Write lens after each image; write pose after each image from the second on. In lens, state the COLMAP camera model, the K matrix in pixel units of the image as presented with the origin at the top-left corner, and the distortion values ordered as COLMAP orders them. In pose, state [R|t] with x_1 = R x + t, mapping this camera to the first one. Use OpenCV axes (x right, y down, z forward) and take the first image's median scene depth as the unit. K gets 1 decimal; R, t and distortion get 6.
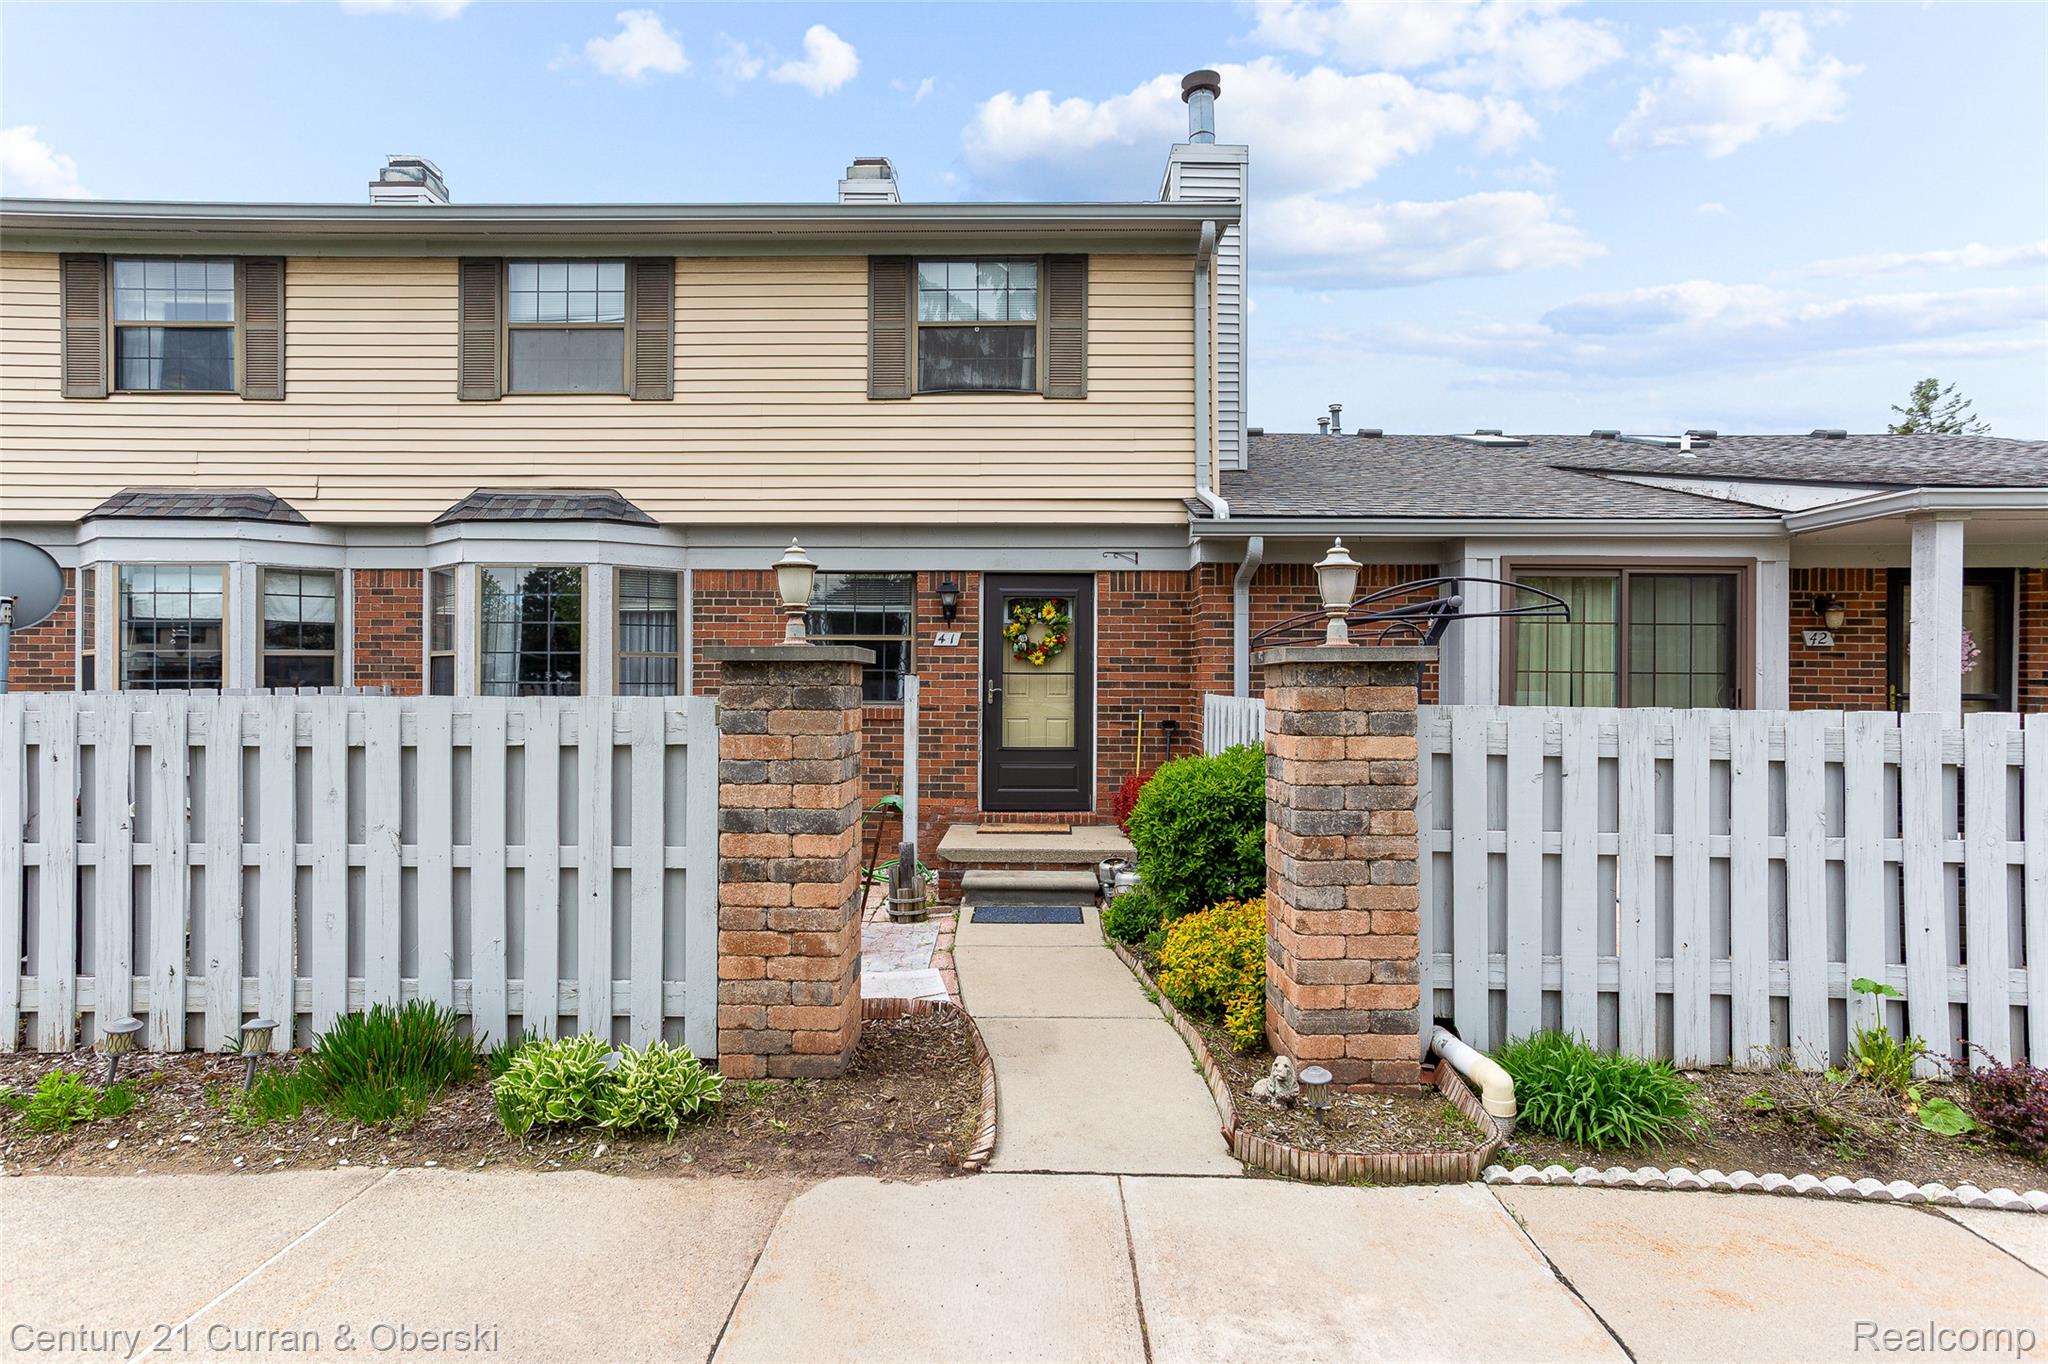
lens RADIAL K [[1035.6, 0, 1024.0], [0, 1035.6, 682.0], [0, 0, 1]] dist [-0.002596, -0.000072]
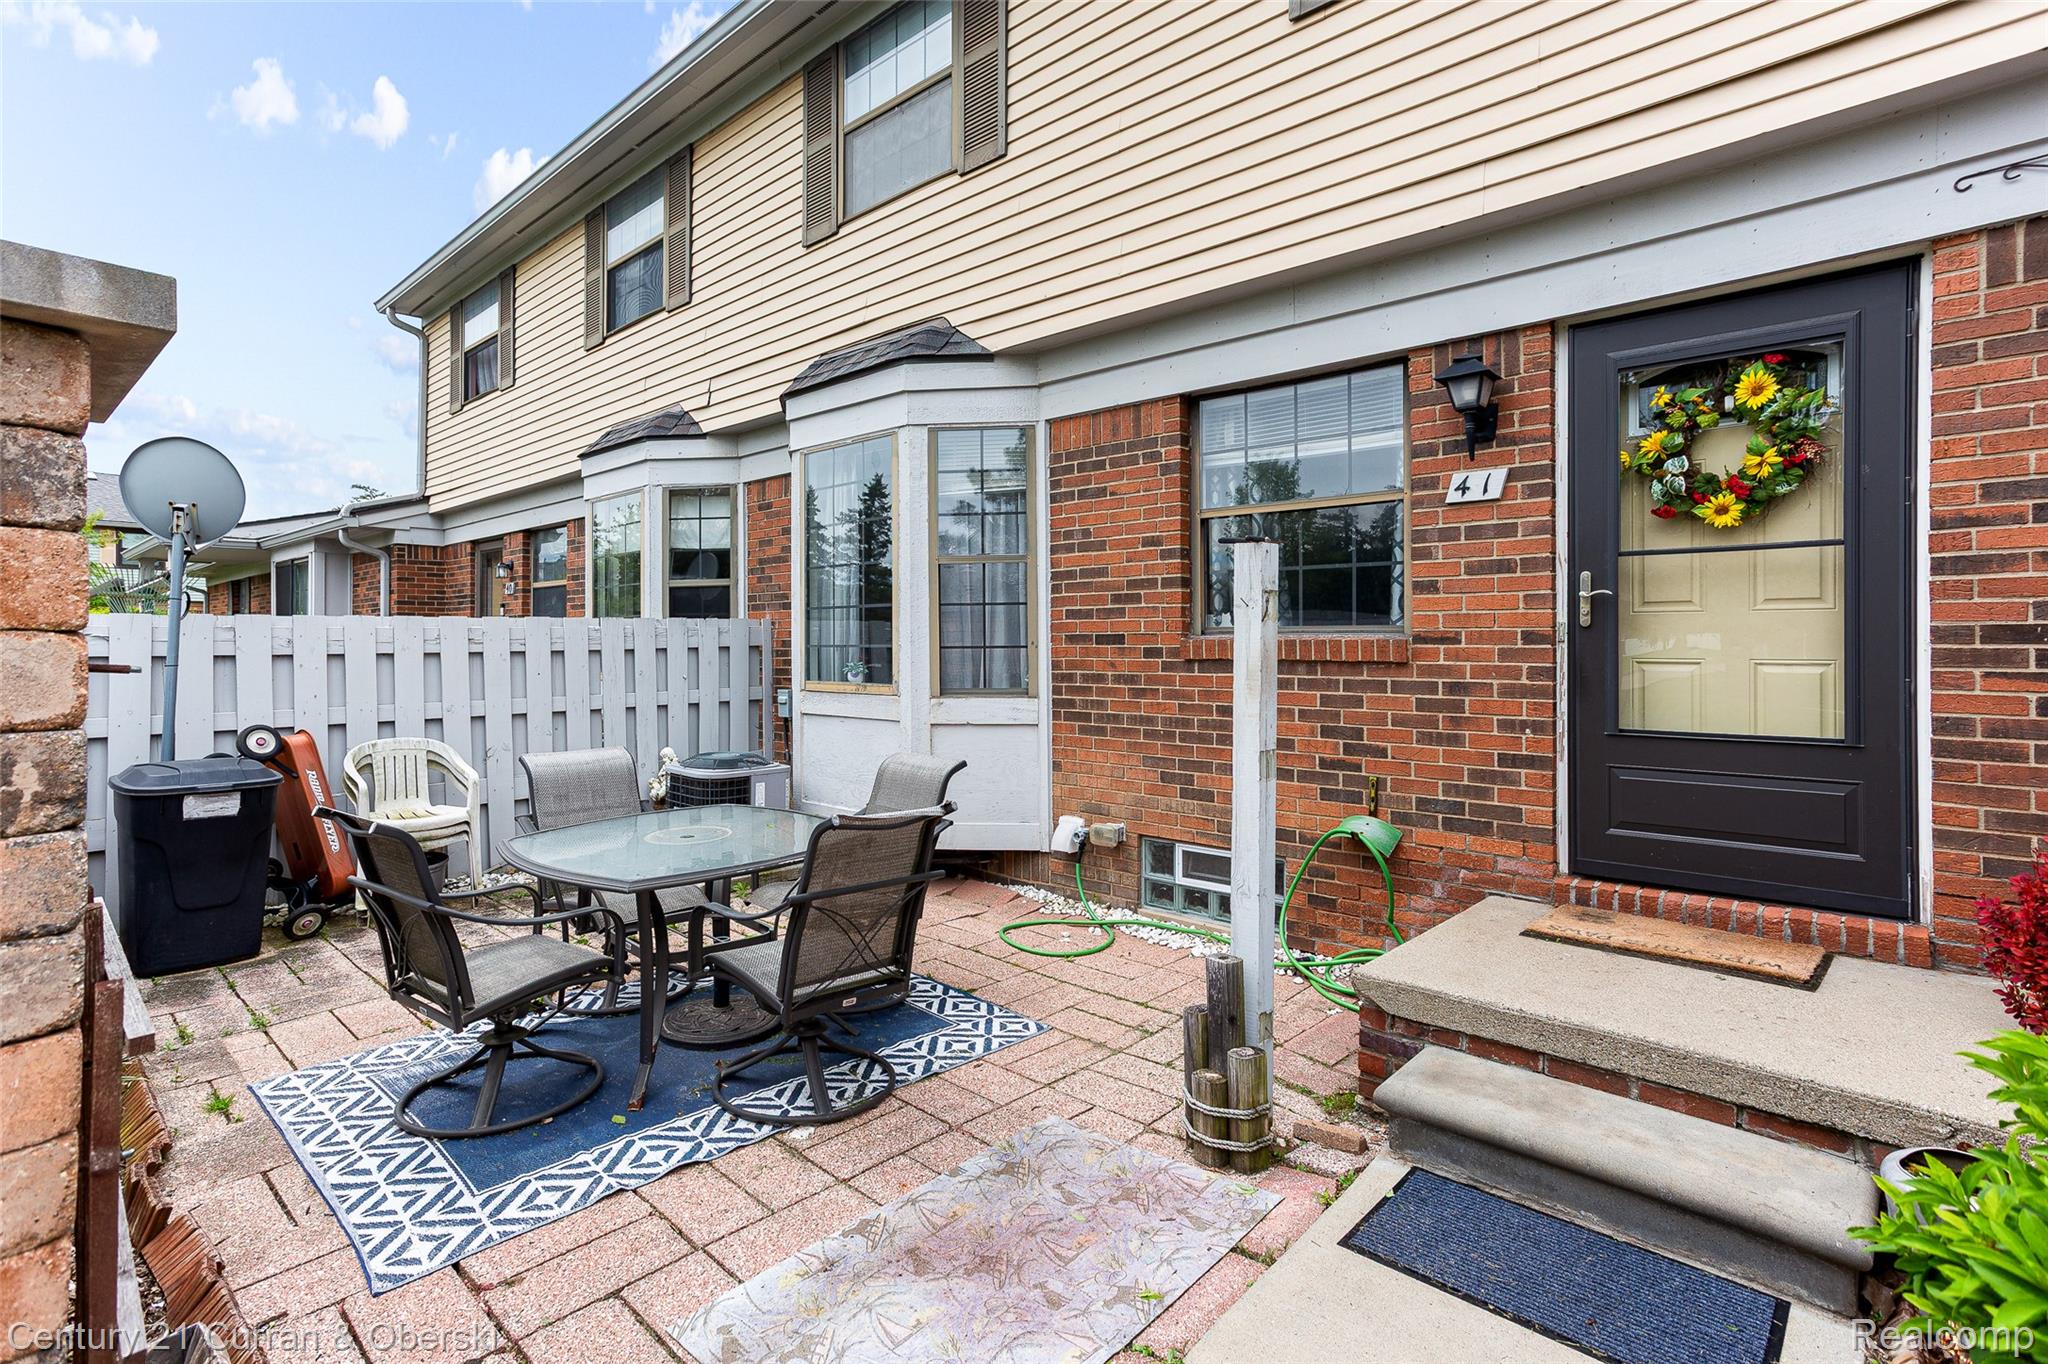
lens RADIAL K [[1022.4, 0, 1003.4], [0, 1022.4, 640.2], [0, 0, 1]] dist [-0.037335, 0.043690]
pose [[0.733460, -0.010192, -0.679656, 0.076006], [0.010478, 0.999938, -0.003688, 0.025777], [0.679652, -0.004416, 0.733522, 0.531869]]
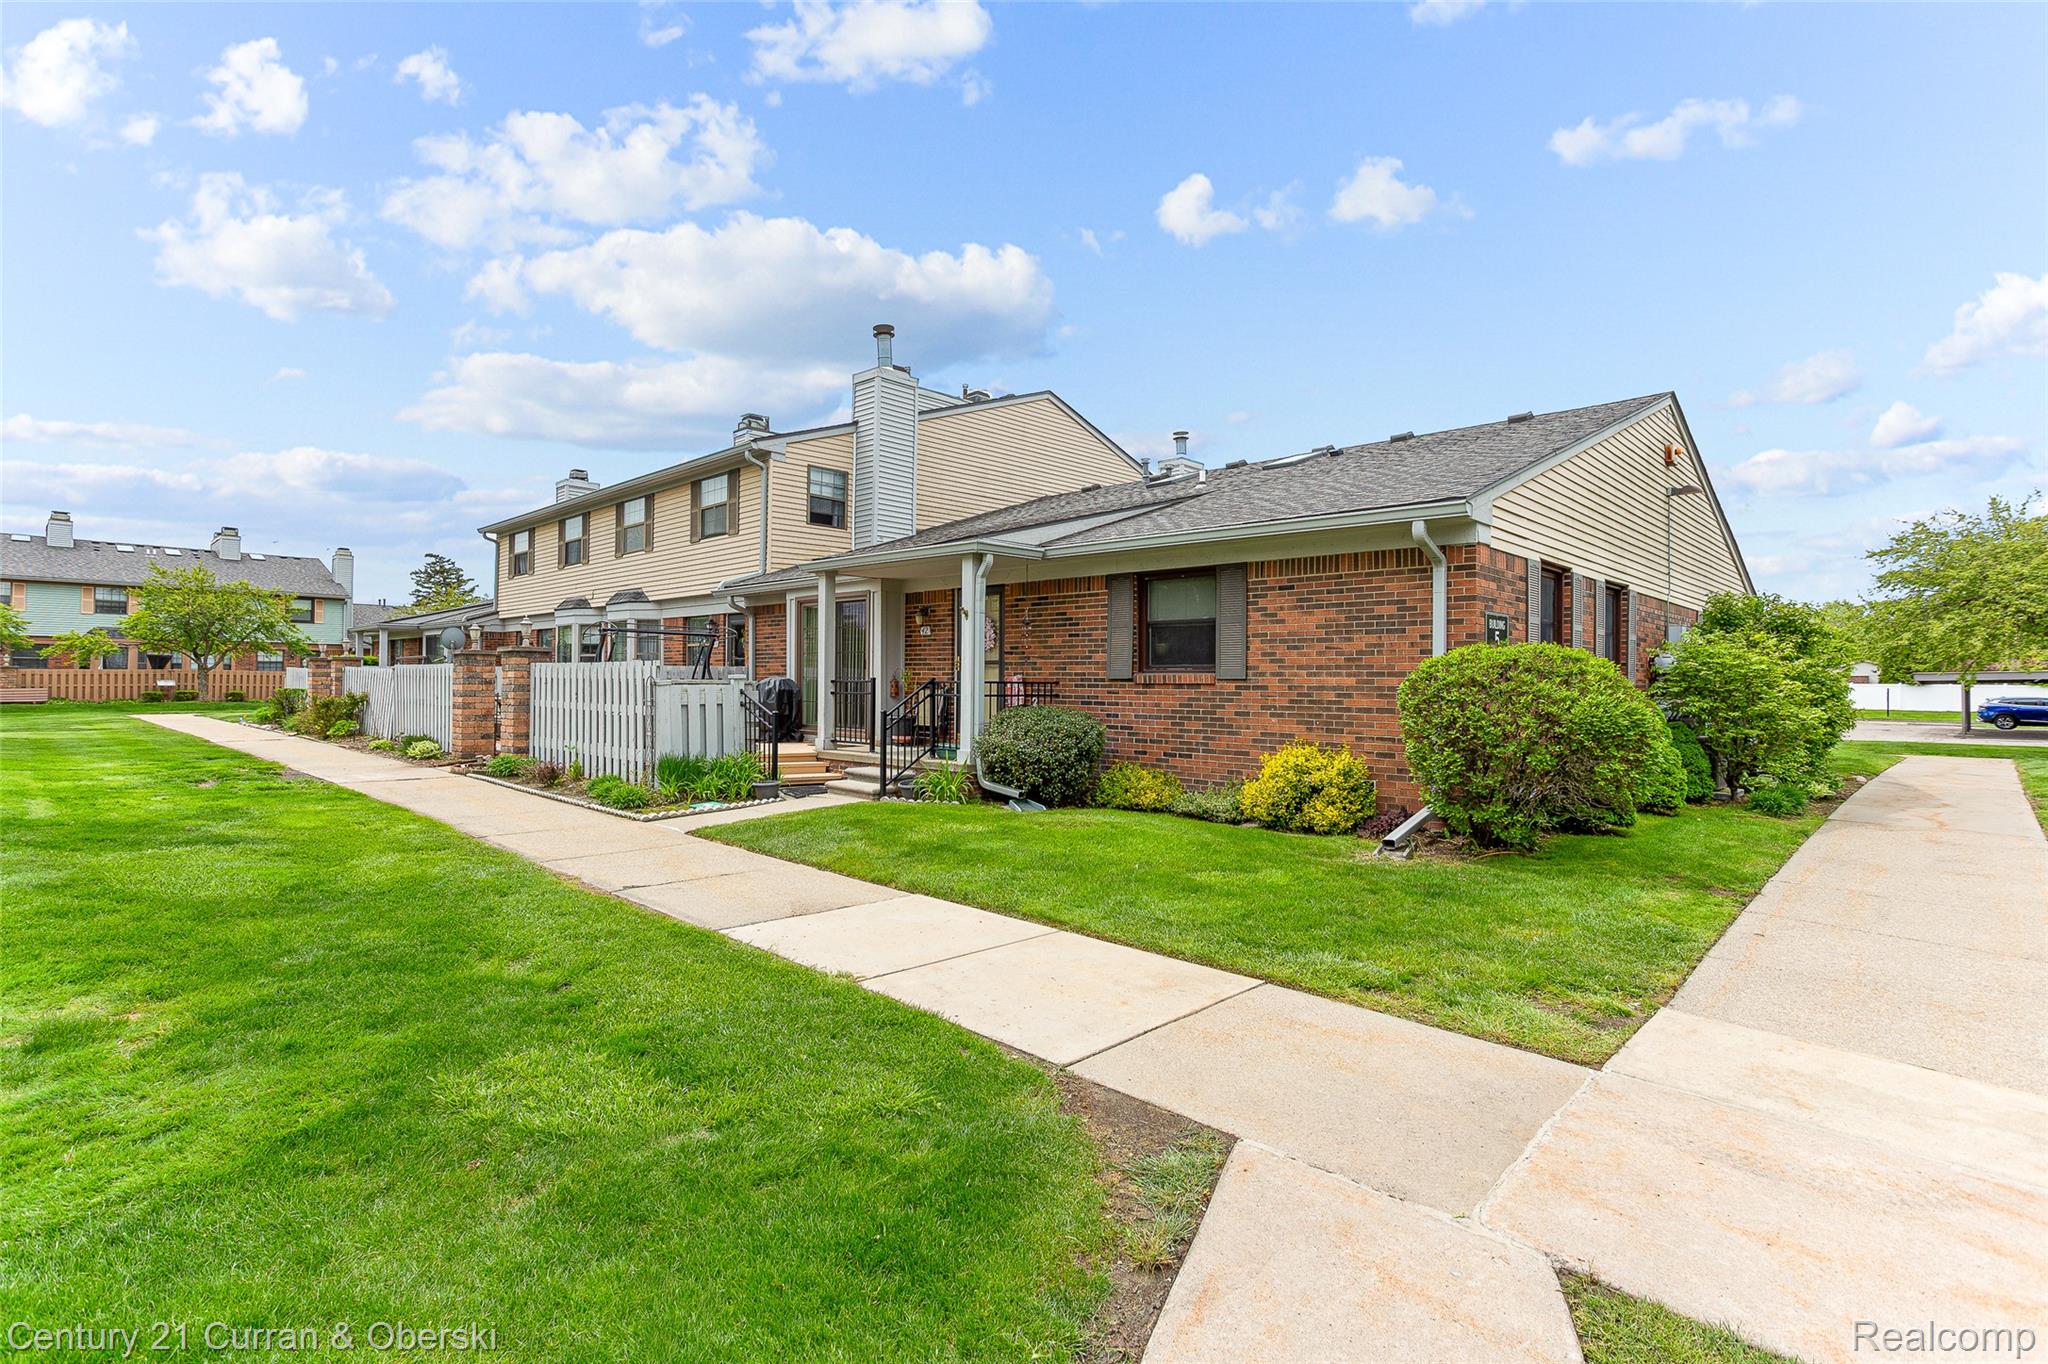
lens RADIAL K [[967.6, 0, 1017.1], [0, 967.6, 643.8], [0, 0, 1]] dist [0.019187, 0.008131]
pose [[0.728106, -0.027431, -0.684915, 1.869067], [0.005329, 0.999395, -0.034362, 0.036602], [0.685443, 0.021370, 0.727812, -0.099239]]
